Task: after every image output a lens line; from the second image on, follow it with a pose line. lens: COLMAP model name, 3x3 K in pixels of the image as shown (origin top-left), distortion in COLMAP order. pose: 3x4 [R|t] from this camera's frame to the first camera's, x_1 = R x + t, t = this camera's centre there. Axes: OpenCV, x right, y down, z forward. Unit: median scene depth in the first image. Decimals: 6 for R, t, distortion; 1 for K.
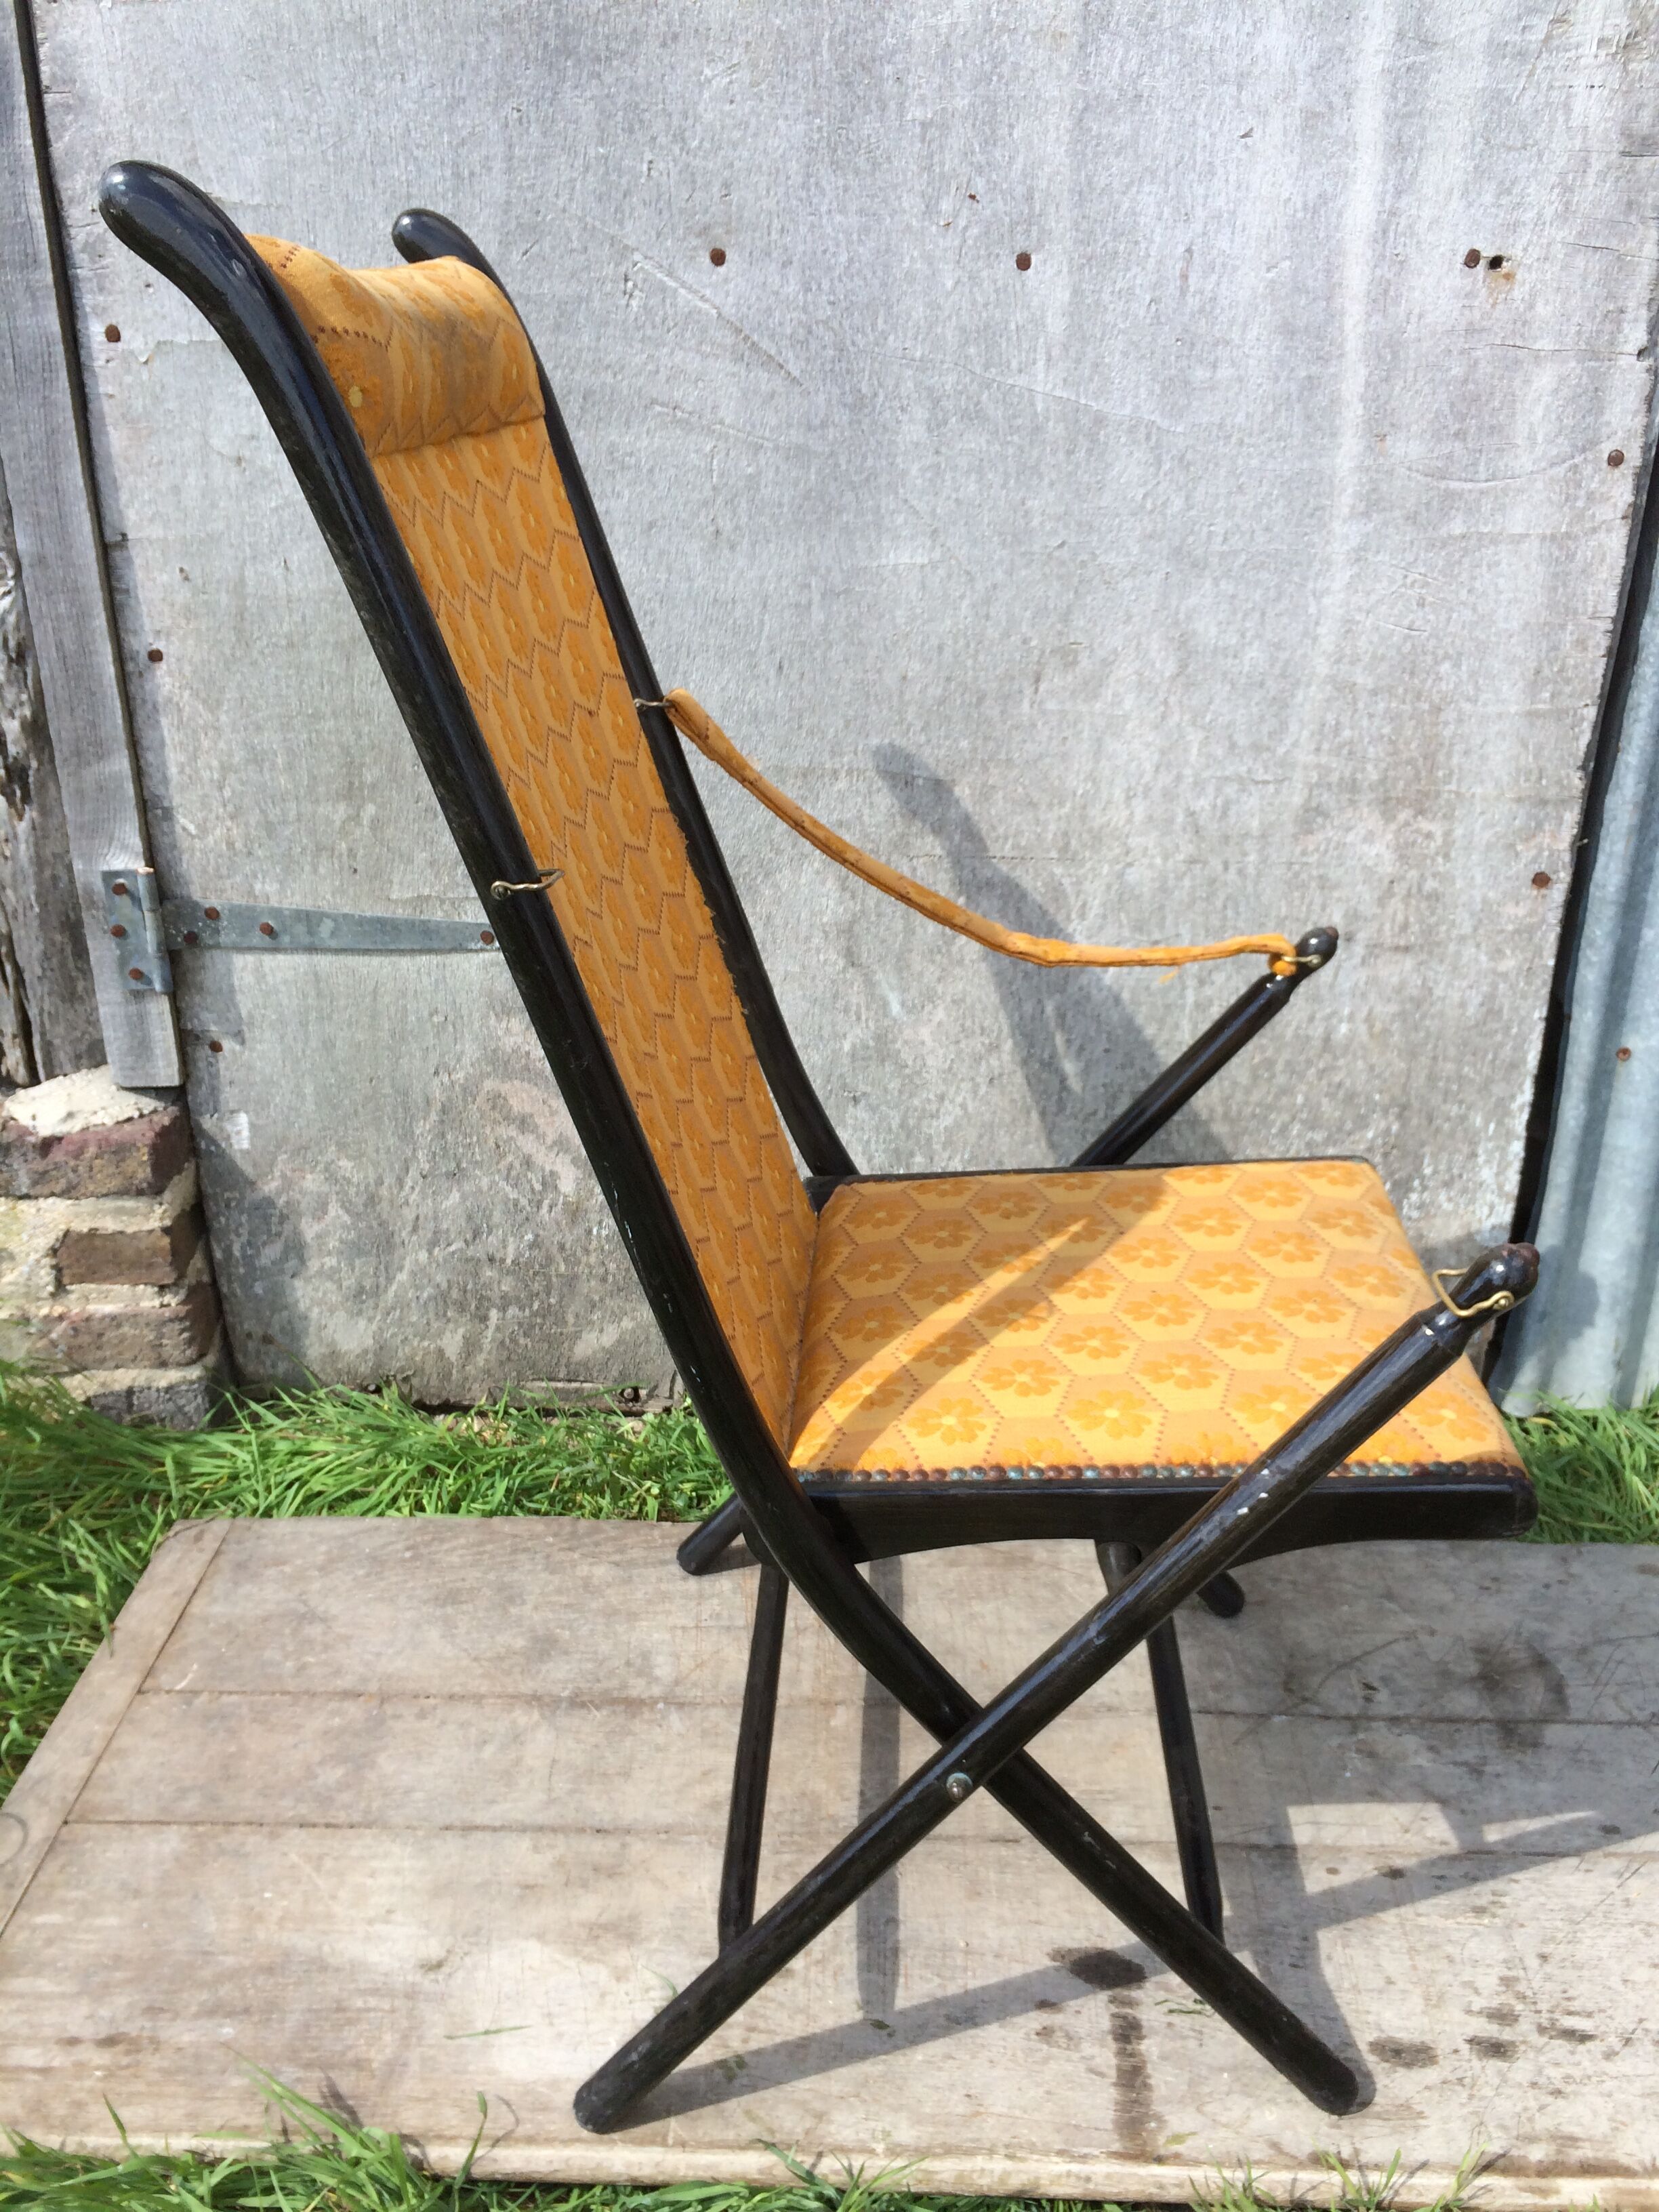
lens RADIAL K [[1961.2, 0, 798.1], [0, 1961.2, 1085.4], [0, 0, 1]] dist [0.096503, -0.120244]
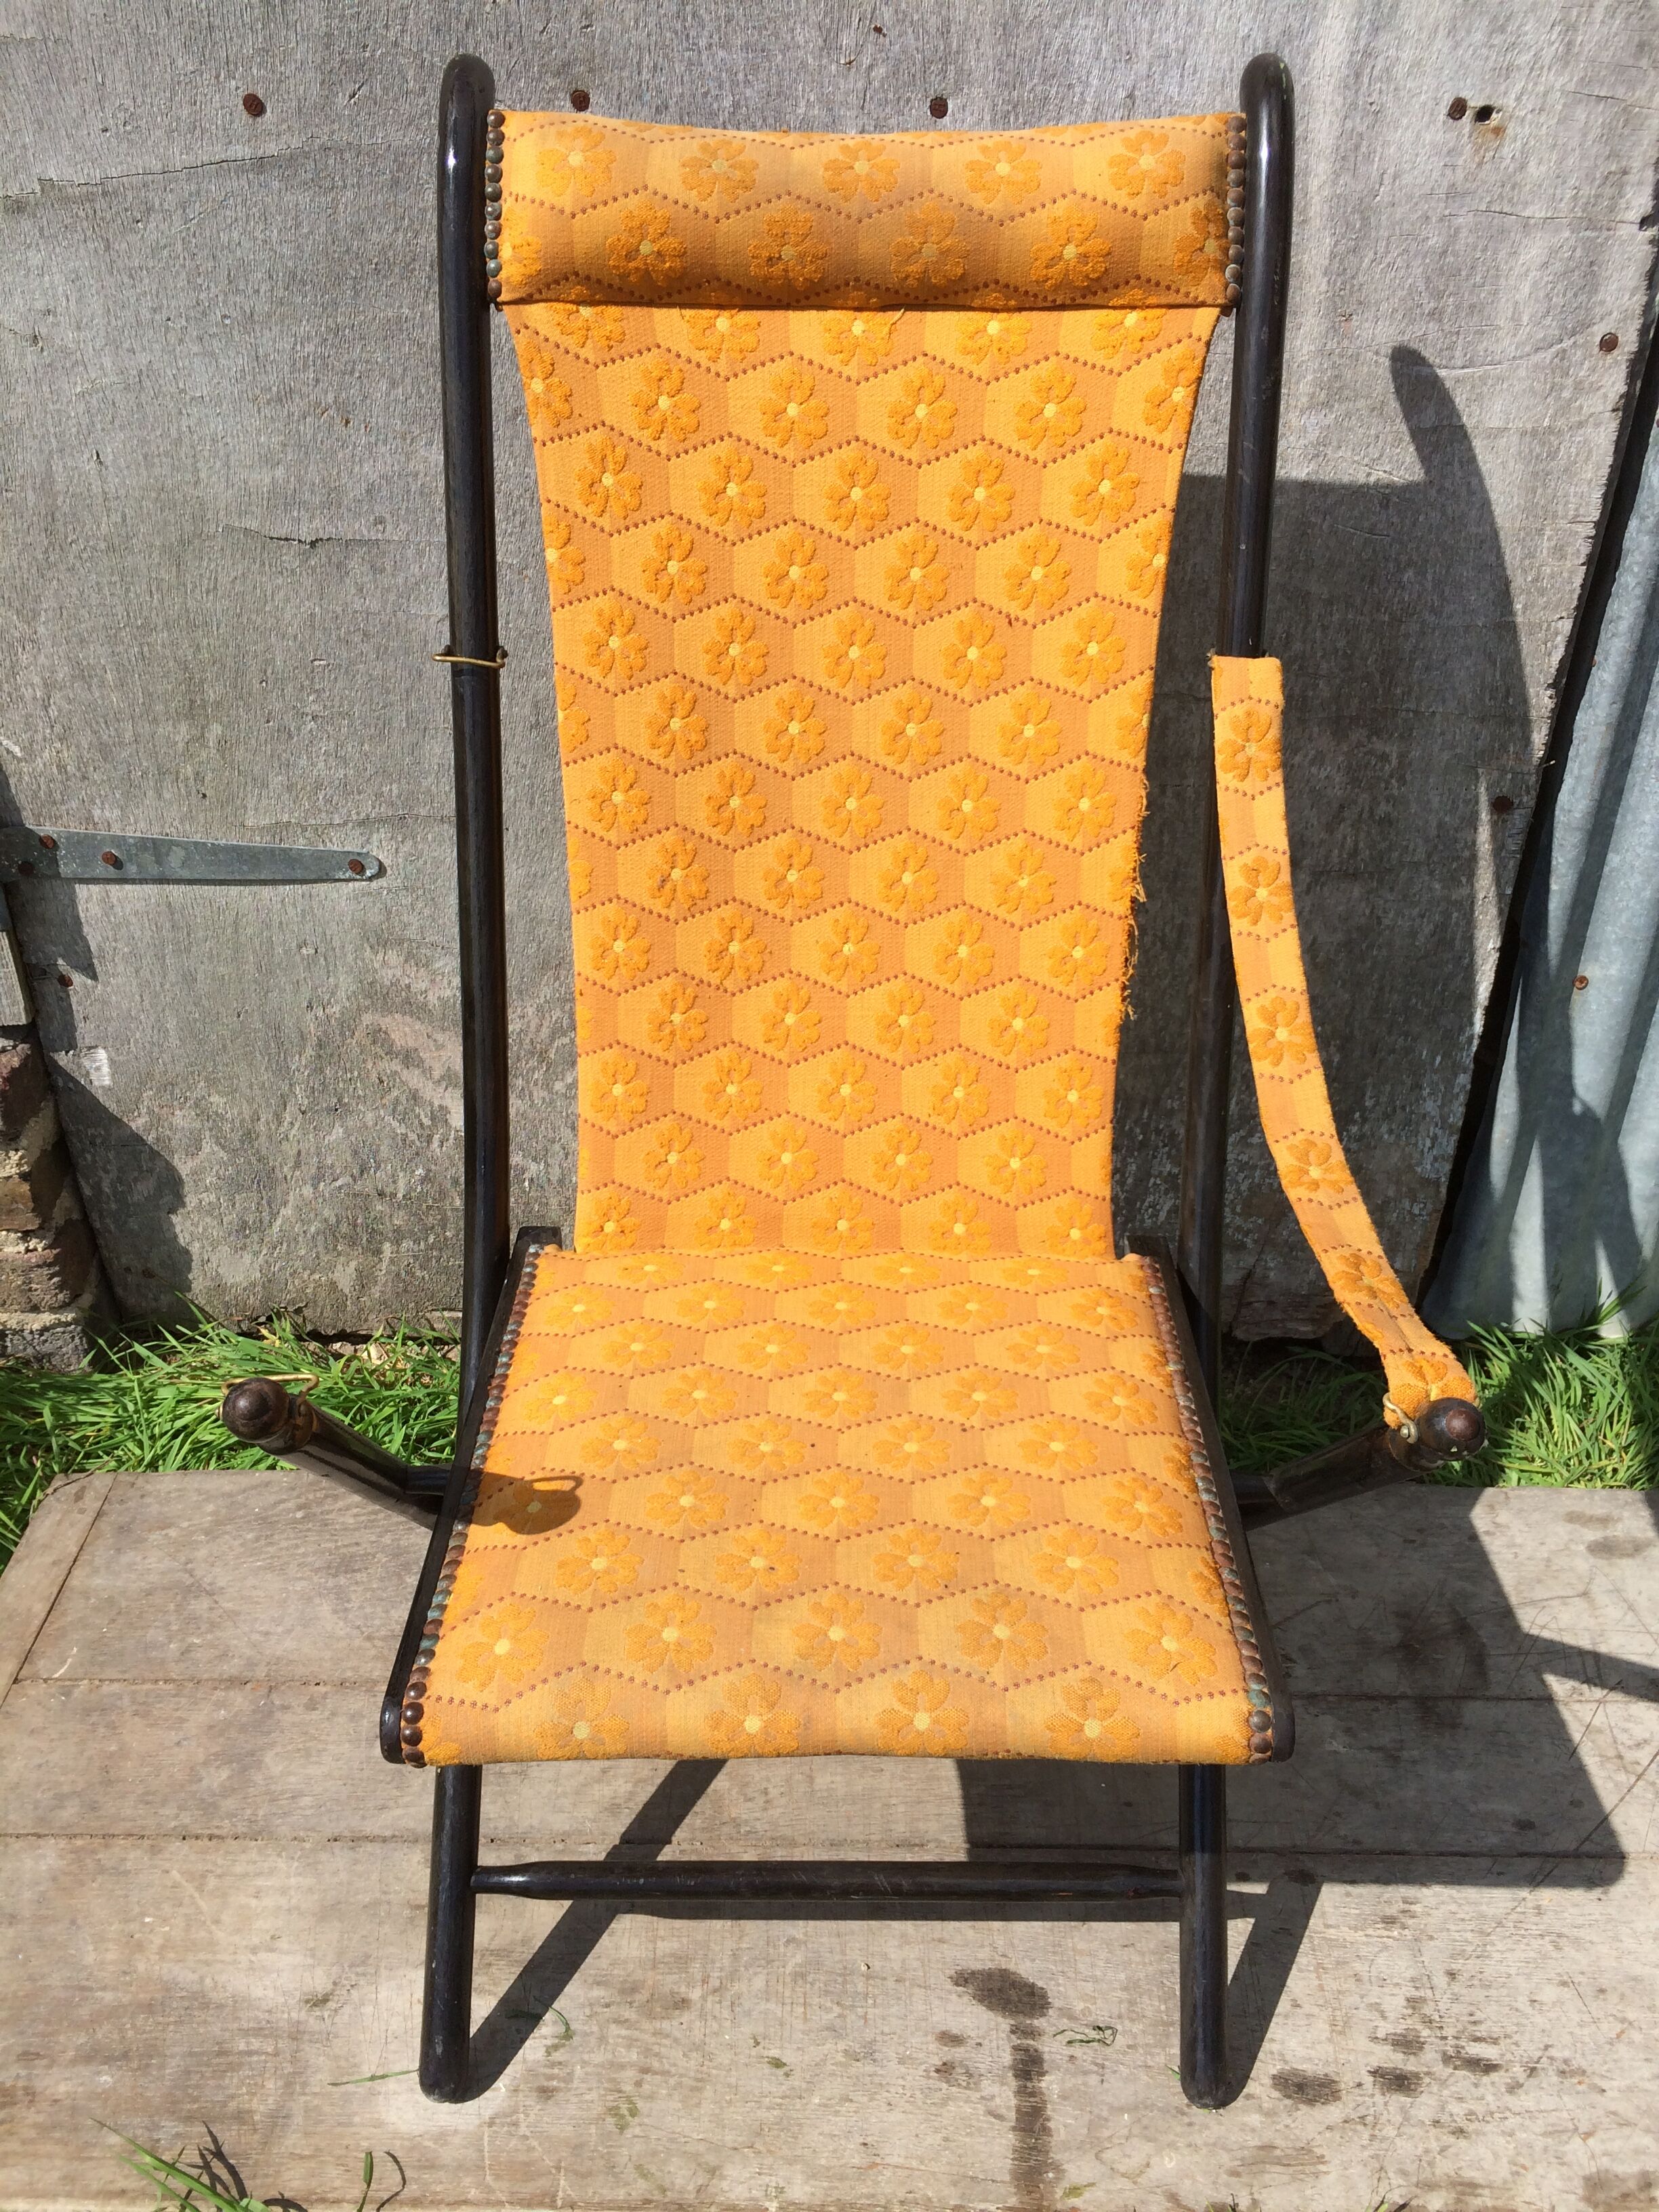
lens RADIAL K [[1961.2, 0, 807.0], [0, 1961.2, 1084.0], [0, 0, 1]] dist [0.096503, -0.120244]
pose [[0.999672, -0.010655, 0.023301, 0.029250], [0.006996, 0.988384, 0.151815, -0.116893], [-0.024648, -0.151602, 0.988134, 0.080389]]
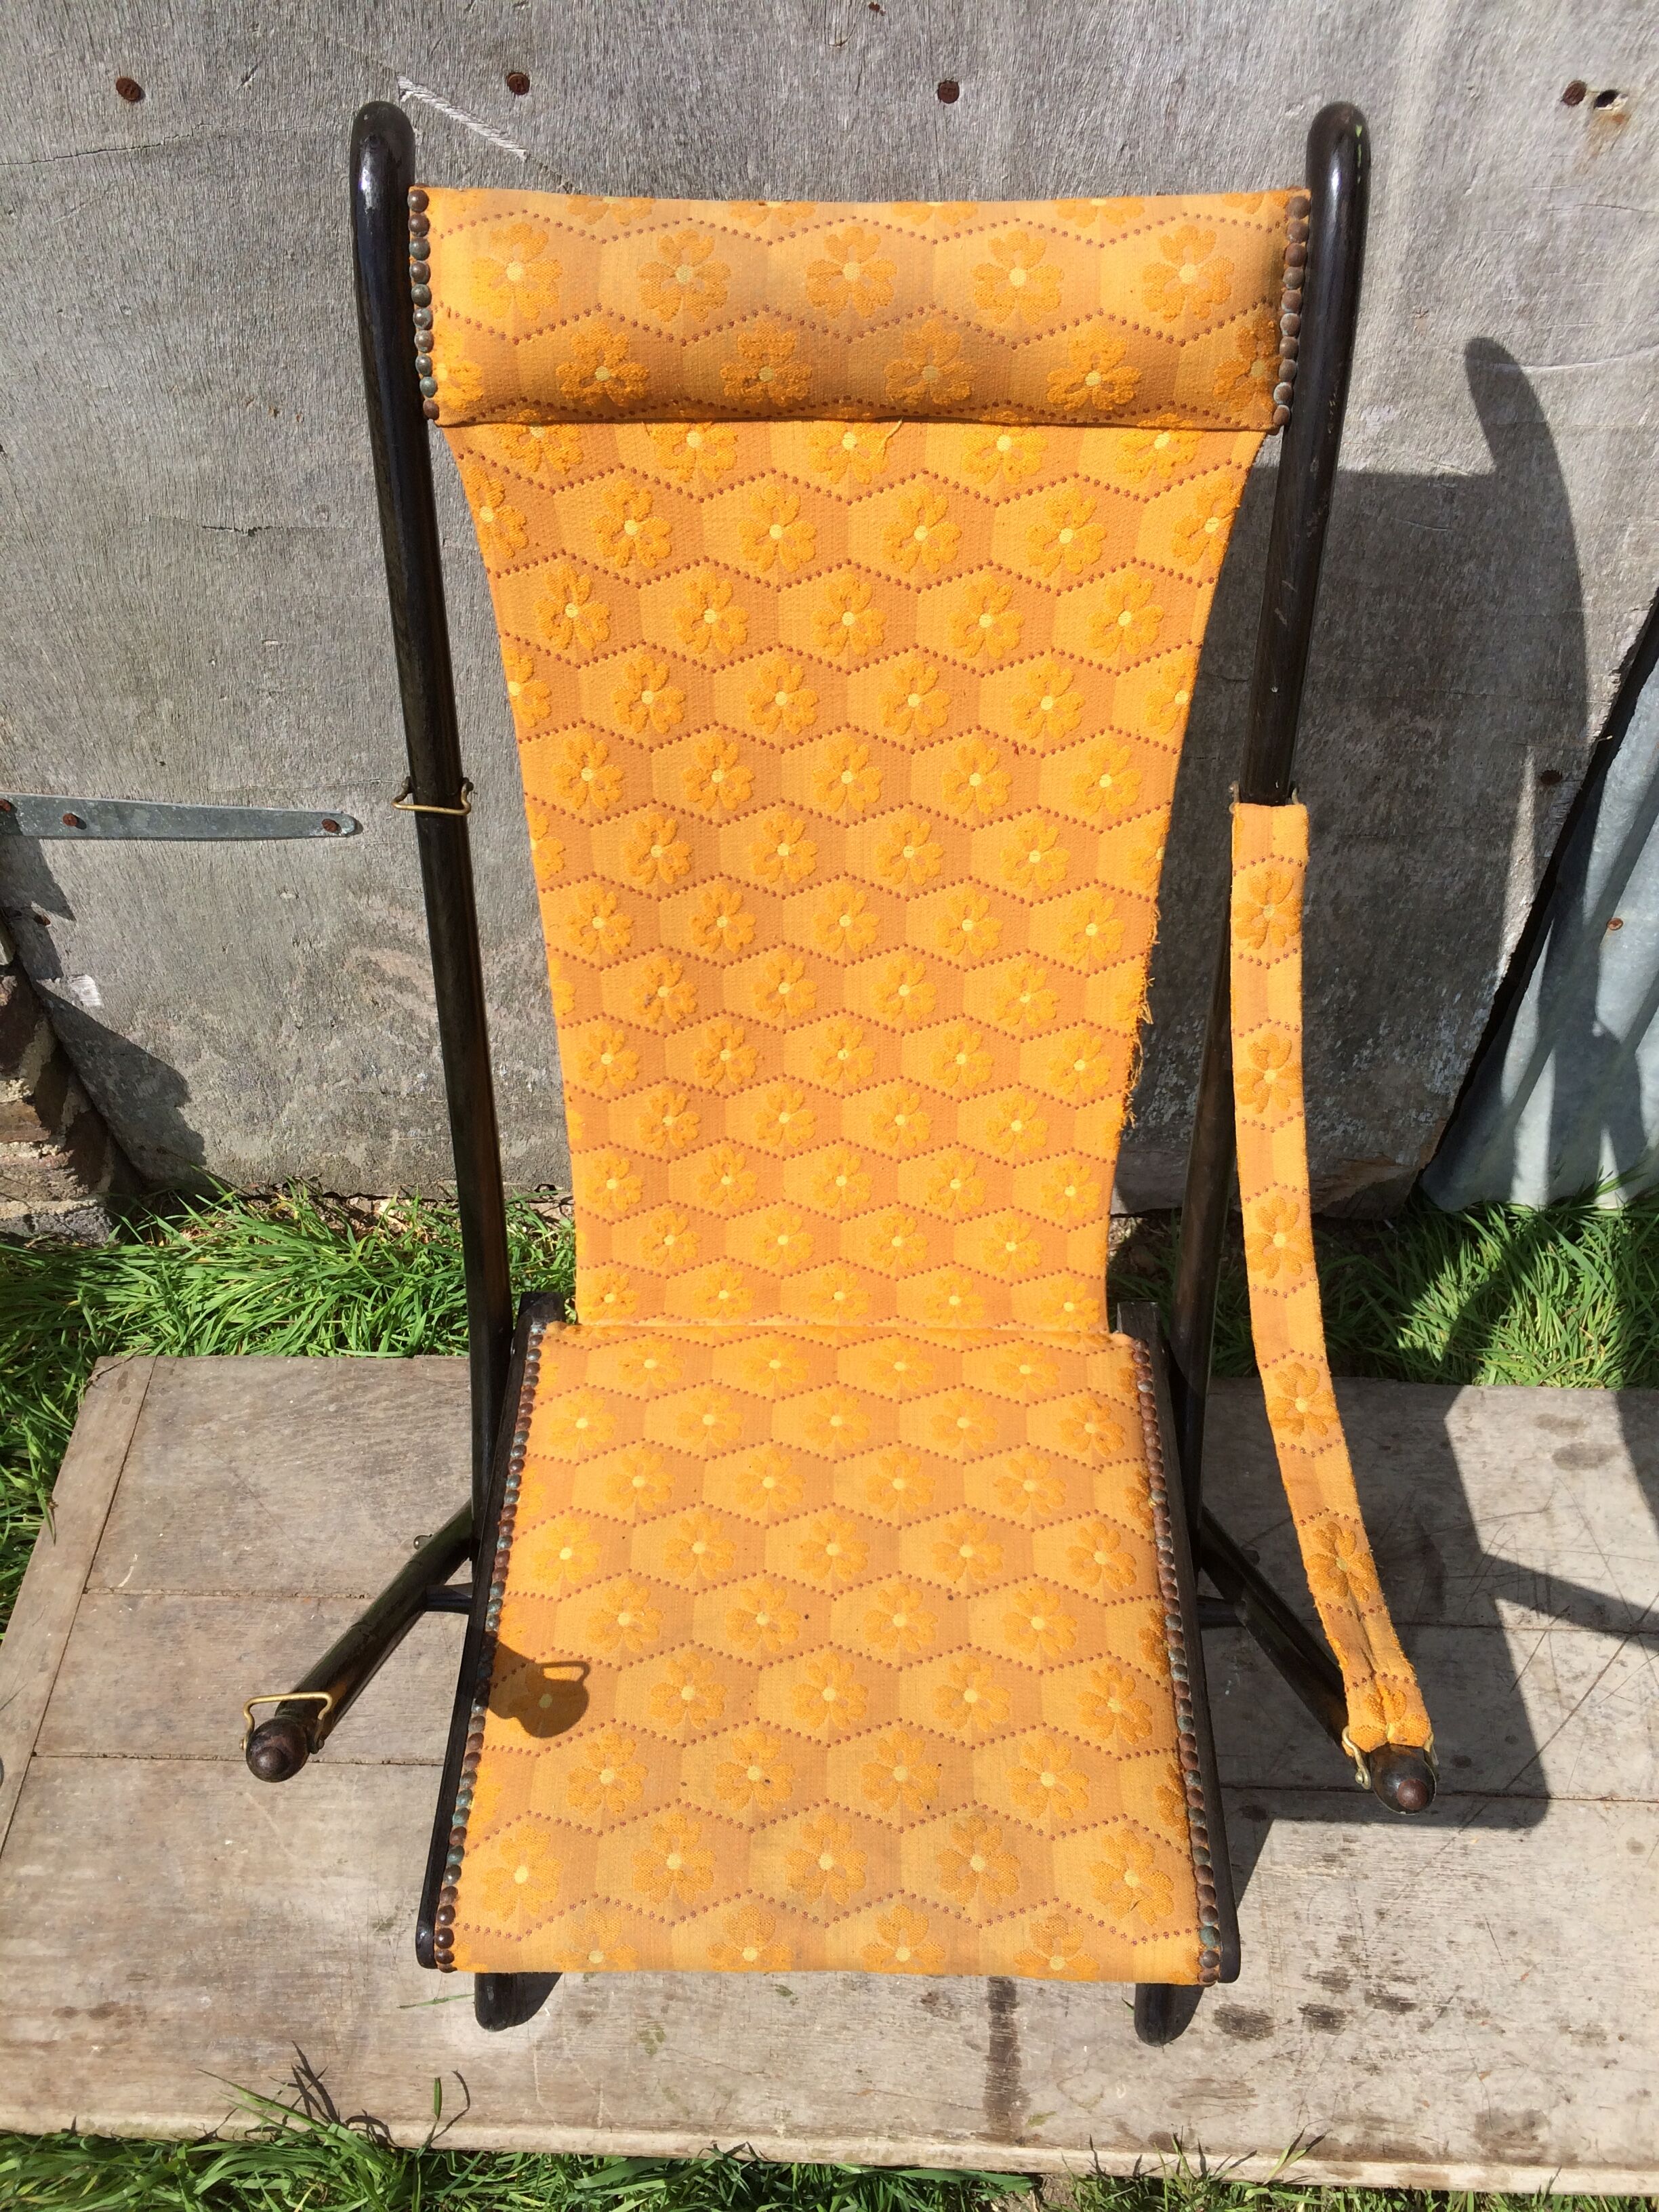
lens RADIAL K [[1961.2, 0, 802.3], [0, 1961.2, 1069.1], [0, 0, 1]] dist [0.096503, -0.120244]
pose [[0.999735, -0.022928, 0.002160, 0.046723], [0.019350, 0.887138, 0.461099, -0.391587], [-0.012489, -0.460935, 0.887346, 0.185002]]
